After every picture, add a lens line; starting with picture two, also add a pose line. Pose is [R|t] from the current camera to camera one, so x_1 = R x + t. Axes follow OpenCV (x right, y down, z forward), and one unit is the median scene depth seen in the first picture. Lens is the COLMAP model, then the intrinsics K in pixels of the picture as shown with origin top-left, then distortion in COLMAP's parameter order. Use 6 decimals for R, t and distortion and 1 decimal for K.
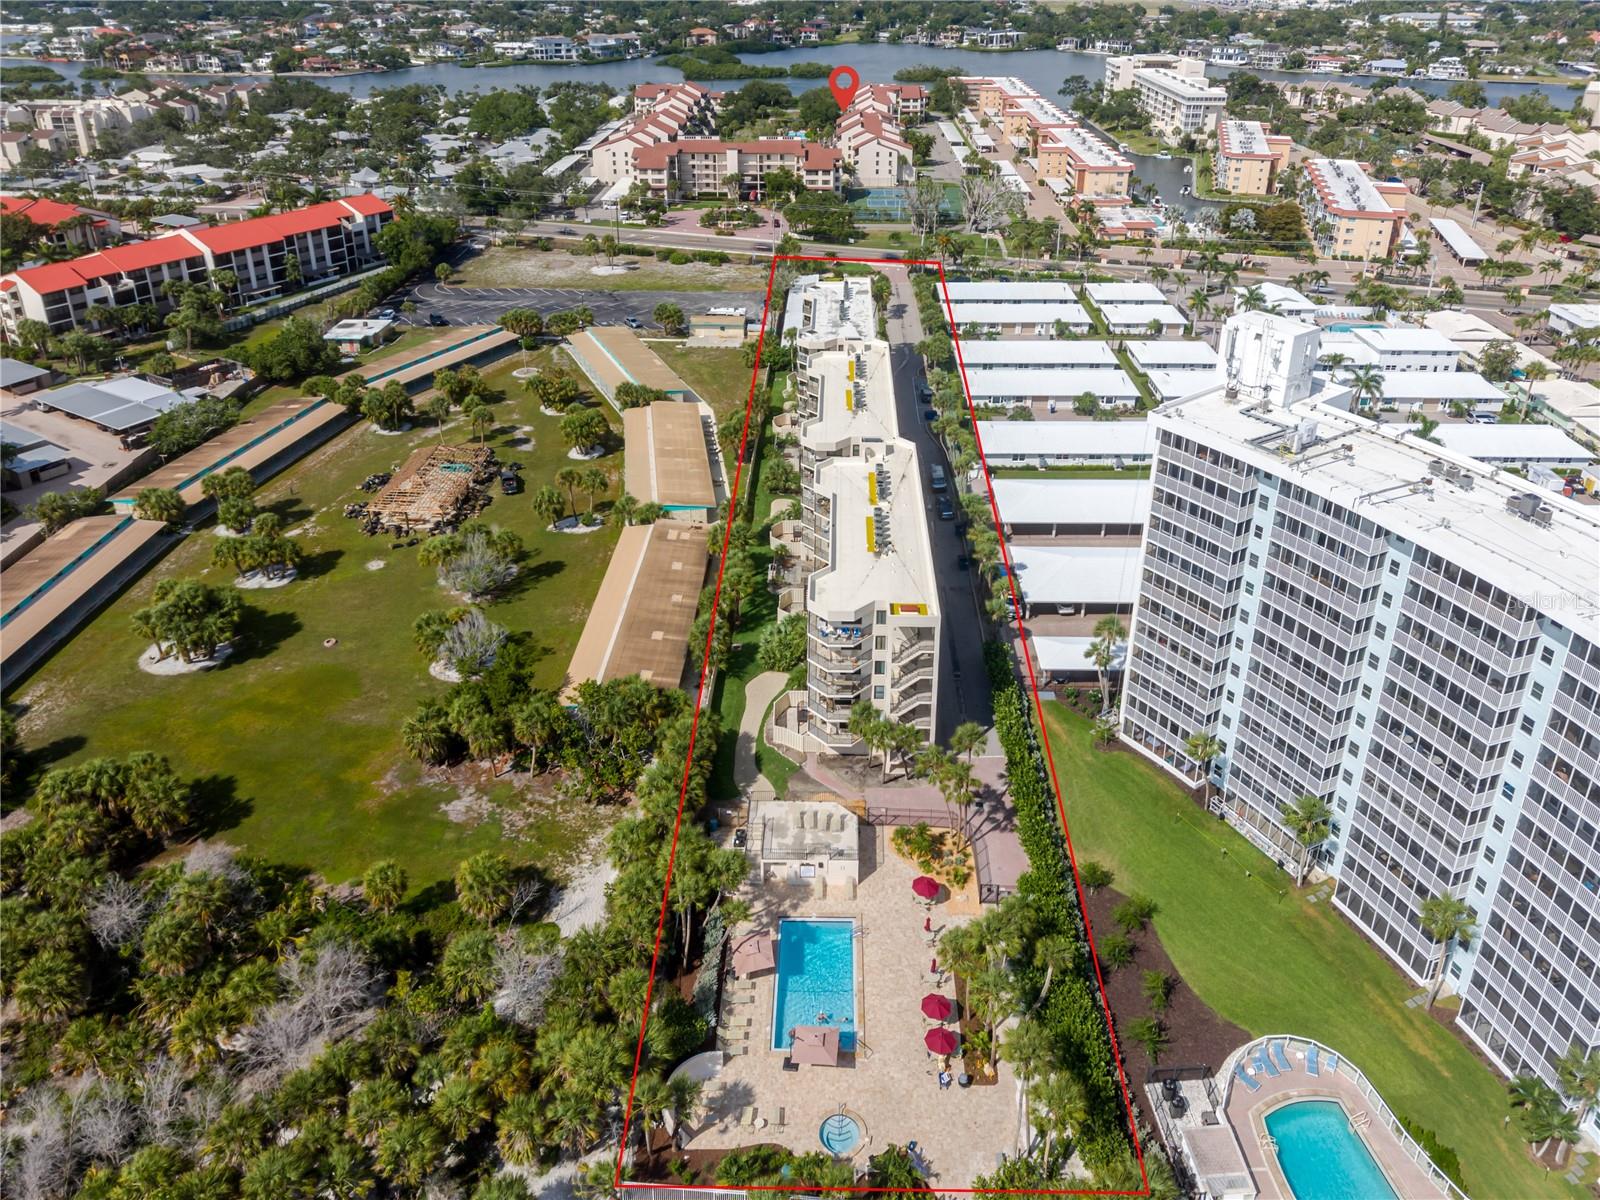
lens RADIAL K [[1148.0, 0, 801.1], [0, 1148.0, 600.9], [0, 0, 1]] dist [0.034380, -0.036332]
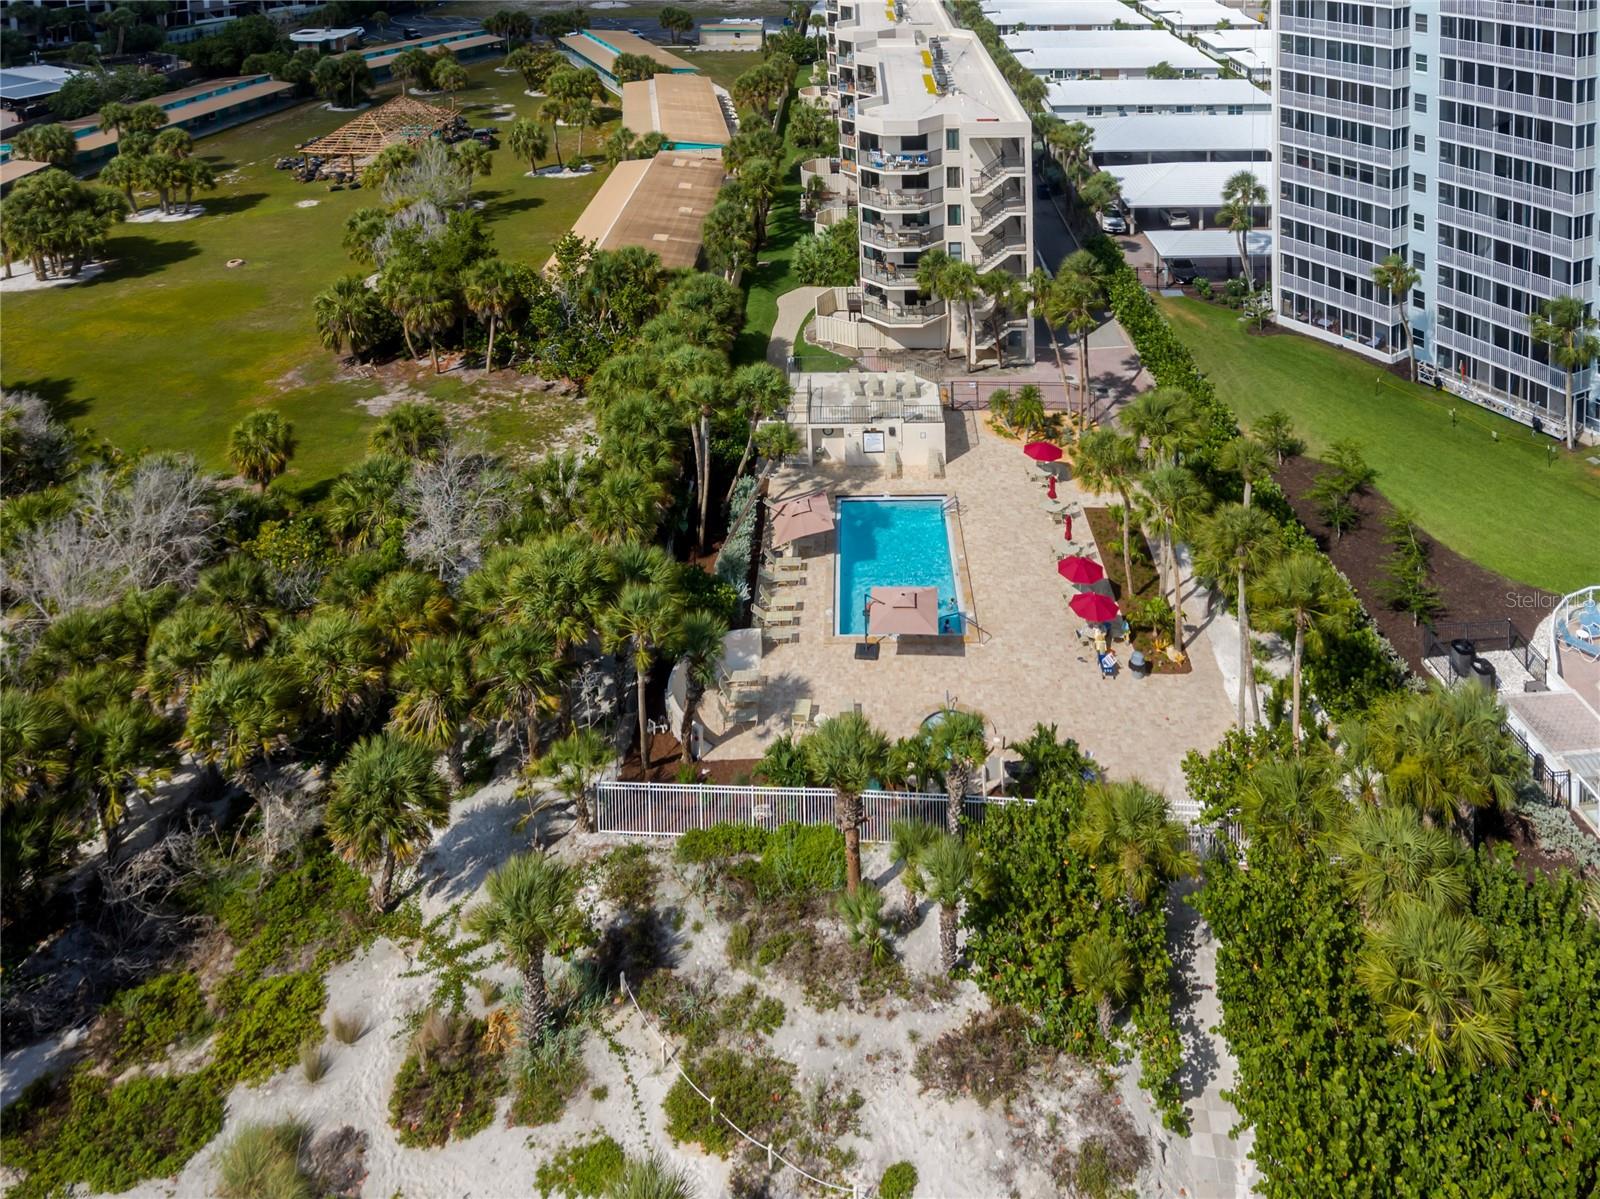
lens RADIAL K [[1096.8, 0, 818.5], [0, 1096.8, 652.2], [0, 0, 1]] dist [0.047595, -0.038875]
pose [[0.999268, -0.034431, 0.016680, -0.042767], [0.037848, 0.953351, -0.299483, 0.544189], [-0.005590, 0.299895, 0.953956, 0.387209]]
